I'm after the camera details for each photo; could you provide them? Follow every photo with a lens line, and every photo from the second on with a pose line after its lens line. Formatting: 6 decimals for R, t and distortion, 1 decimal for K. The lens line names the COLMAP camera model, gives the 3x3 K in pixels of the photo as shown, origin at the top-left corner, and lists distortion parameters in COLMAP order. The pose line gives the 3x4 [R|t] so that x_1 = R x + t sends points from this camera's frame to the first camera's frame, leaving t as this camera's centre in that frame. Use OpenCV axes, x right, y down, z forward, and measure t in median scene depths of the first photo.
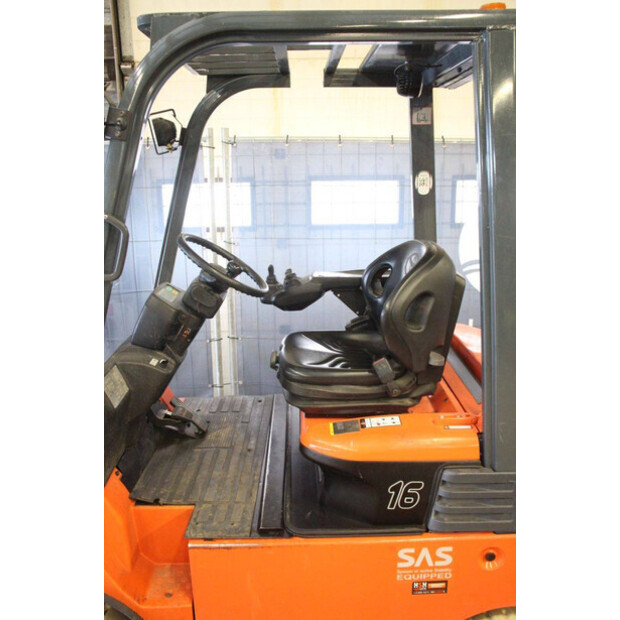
lens RADIAL K [[564.8, 0, 310.1], [0, 564.8, 310.8], [0, 0, 1]] dist [-0.081985, 0.000000]
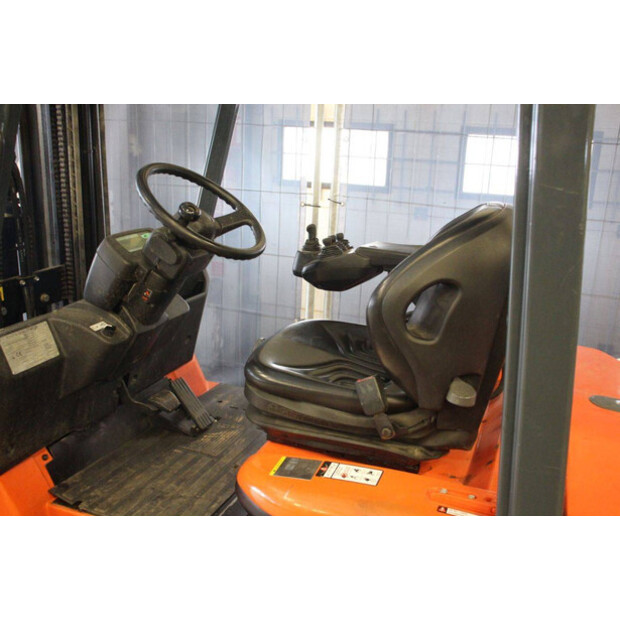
lens RADIAL K [[631.5, 0, 309.5], [0, 631.5, 297.6], [0, 0, 1]] dist [-0.055852, 0.000000]
pose [[0.920390, 0.140245, -0.364985, 0.294516], [-0.140654, 0.989727, 0.025611, -0.009885], [0.364828, 0.027765, 0.930661, 0.297795]]
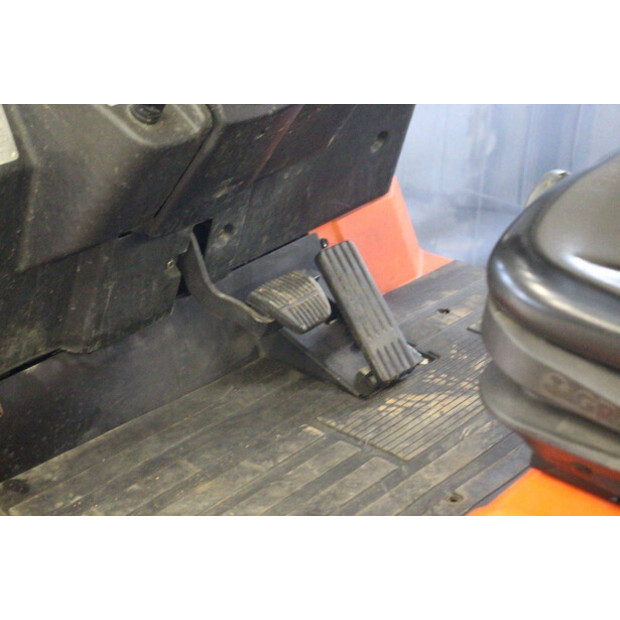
lens RADIAL K [[1458.1, 0, 313.9], [0, 1458.1, 311.9], [0, 0, 1]] dist [0.466045, 0.000000]
pose [[0.771040, 0.322508, -0.549077, 0.247411], [-0.207875, 0.942502, 0.261684, -0.021686], [0.601901, -0.087630, 0.793748, 0.441880]]
